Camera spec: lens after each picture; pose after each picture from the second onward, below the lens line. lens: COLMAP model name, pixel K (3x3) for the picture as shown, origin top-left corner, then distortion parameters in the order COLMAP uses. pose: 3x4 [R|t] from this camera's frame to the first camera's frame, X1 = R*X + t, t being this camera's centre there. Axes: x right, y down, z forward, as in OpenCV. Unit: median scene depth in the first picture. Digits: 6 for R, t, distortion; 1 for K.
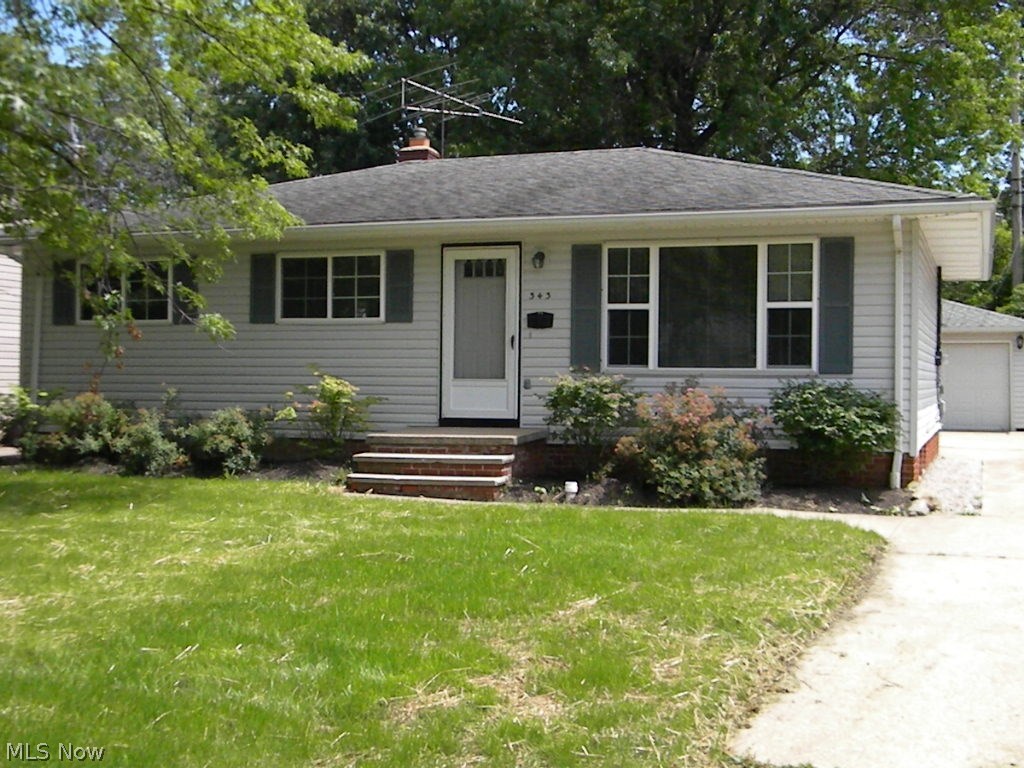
lens RADIAL K [[1290.5, 0, 512.0], [0, 1290.5, 384.0], [0, 0, 1]] dist [0.007238, 0.034846]
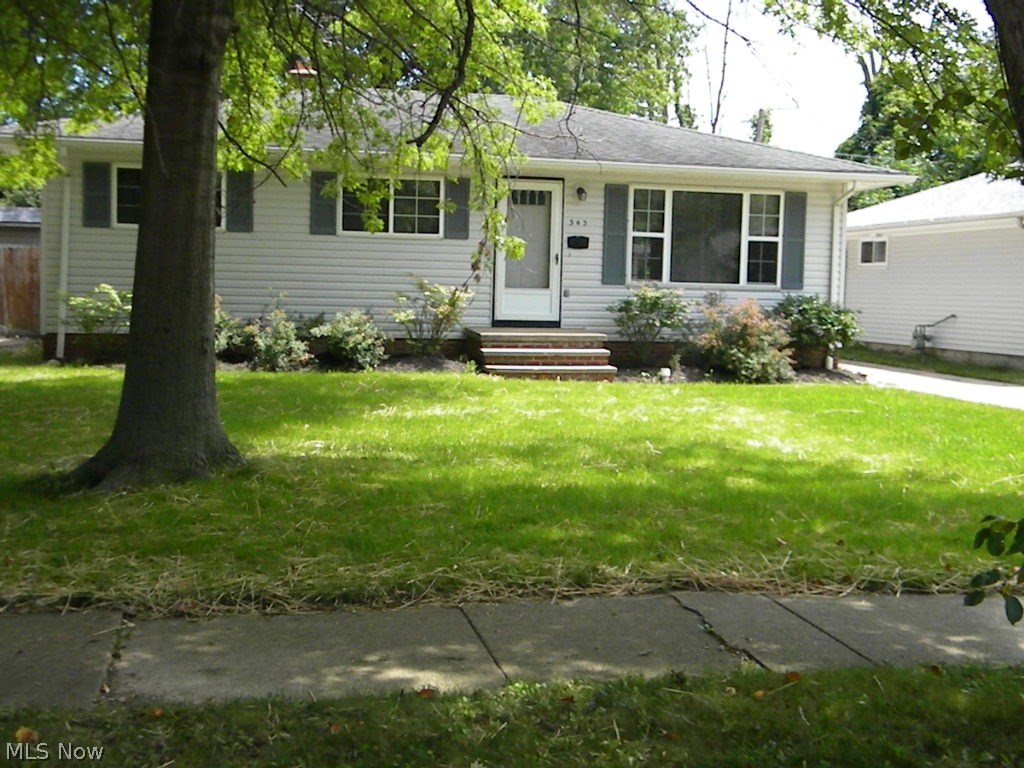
lens RADIAL K [[1290.5, 0, 512.0], [0, 1290.5, 384.0], [0, 0, 1]] dist [0.007238, 0.034846]
pose [[0.848311, -0.025645, 0.528877, -0.716917], [-0.015990, 0.997130, 0.073998, -0.003809], [-0.529257, -0.071230, 0.845467, -0.040222]]
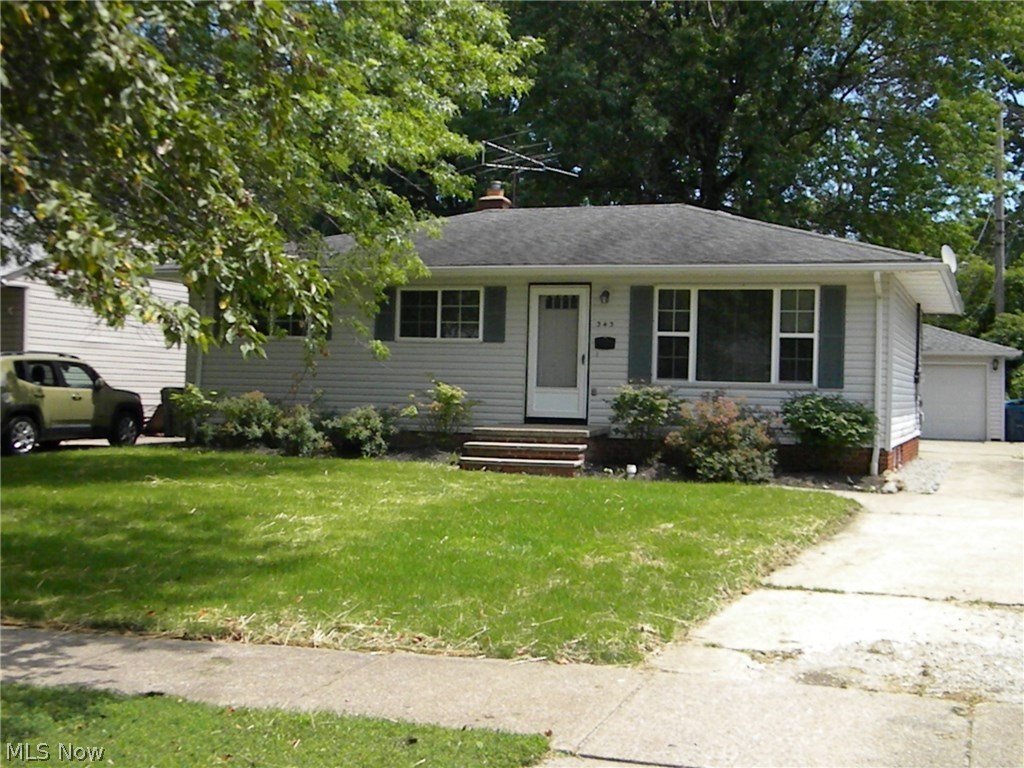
lens RADIAL K [[1290.5, 0, 512.0], [0, 1290.5, 384.0], [0, 0, 1]] dist [0.007238, 0.034846]
pose [[0.999822, 0.017993, -0.005632, -0.065275], [-0.018038, 0.999805, -0.007981, 0.004166], [0.005487, 0.008081, 0.999952, -0.309819]]
